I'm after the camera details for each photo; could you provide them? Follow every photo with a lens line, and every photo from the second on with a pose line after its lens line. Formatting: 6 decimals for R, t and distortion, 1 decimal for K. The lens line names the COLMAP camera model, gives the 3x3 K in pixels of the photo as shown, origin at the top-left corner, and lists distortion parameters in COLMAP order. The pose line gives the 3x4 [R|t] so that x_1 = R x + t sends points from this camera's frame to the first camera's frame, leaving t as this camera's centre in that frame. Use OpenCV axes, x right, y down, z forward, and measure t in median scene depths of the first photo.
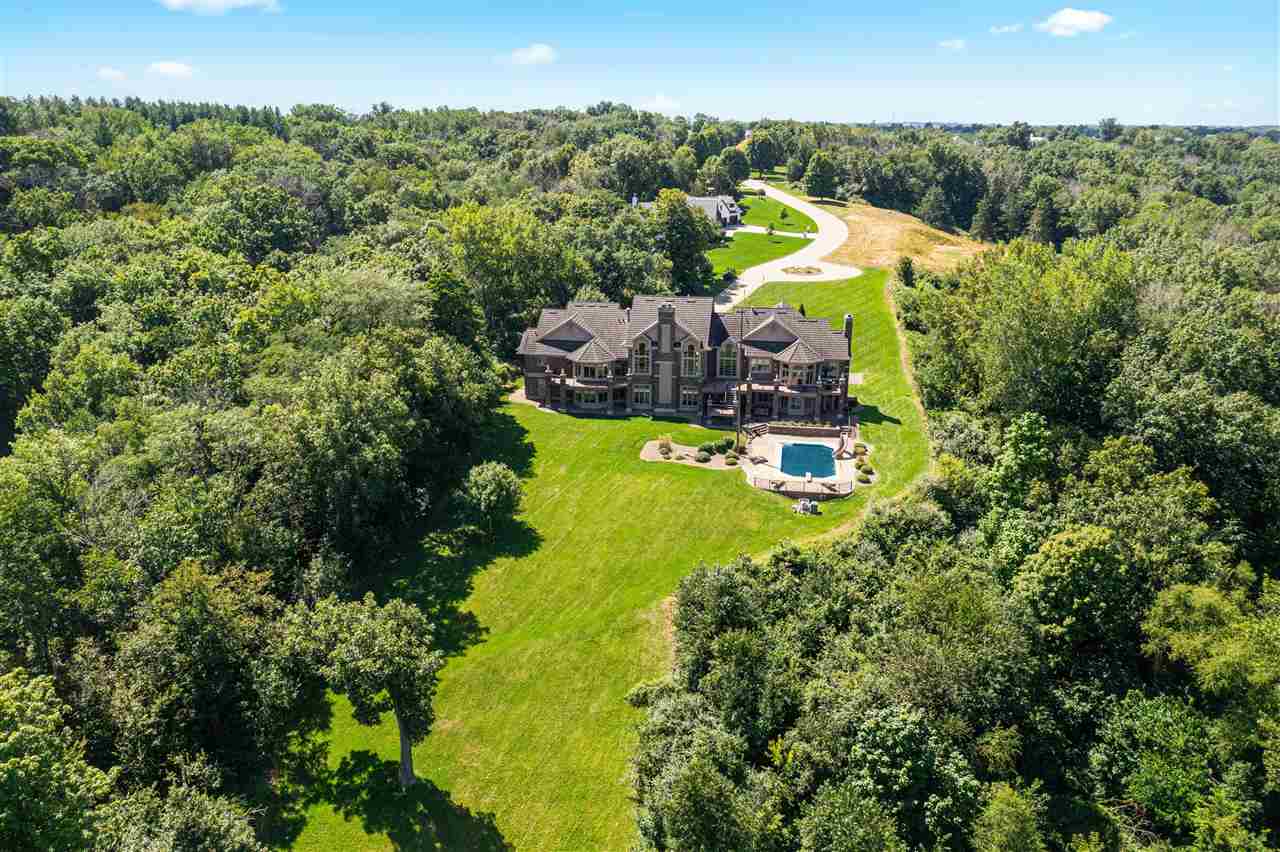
lens RADIAL K [[1028.0, 0, 640.0], [0, 1028.0, 426.0], [0, 0, 1]] dist [0.001273, 0.003491]
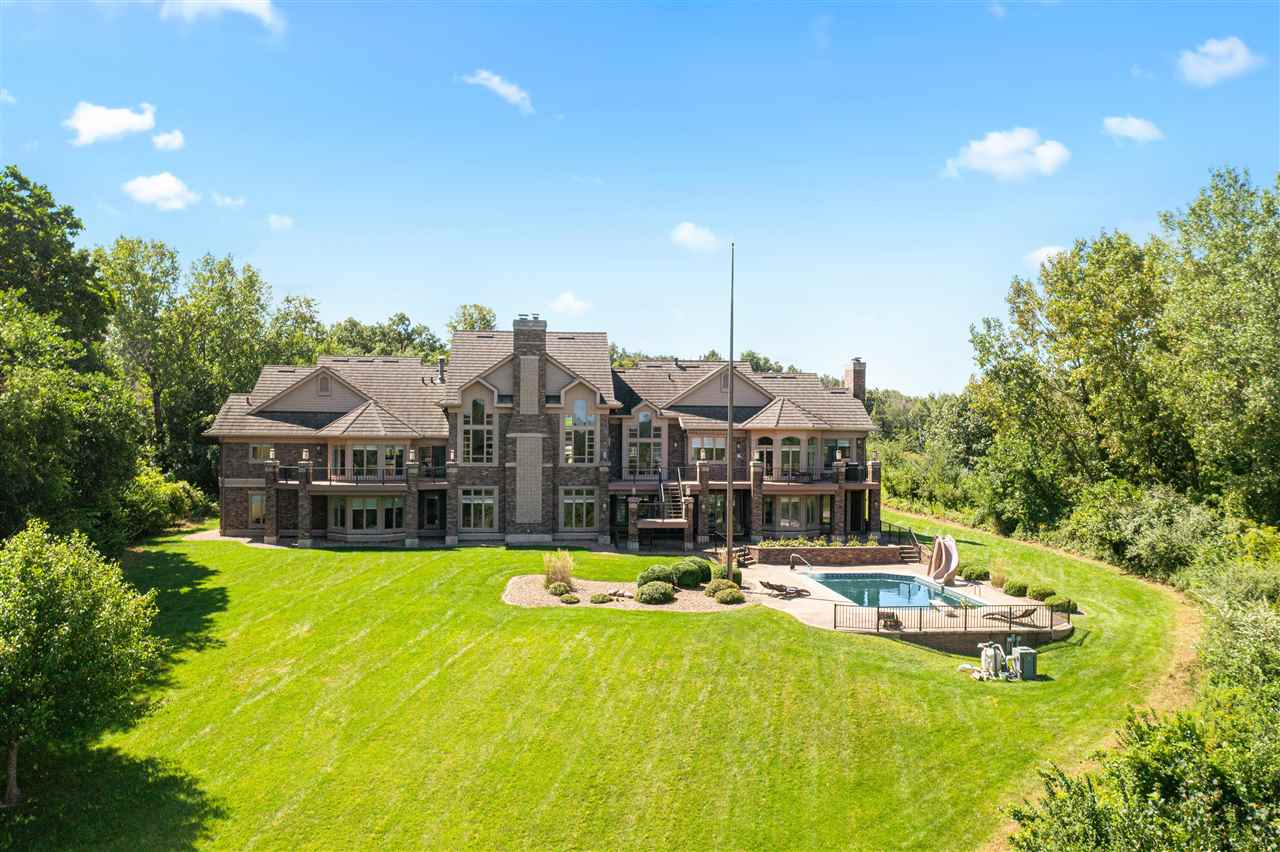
lens RADIAL K [[1028.0, 0, 640.0], [0, 1028.0, 426.0], [0, 0, 1]] dist [0.001273, 0.003491]
pose [[0.970001, 0.002144, 0.243092, -0.042118], [0.069228, 0.956122, -0.284671, 0.075354], [-0.233036, 0.292960, 0.927291, 0.539237]]
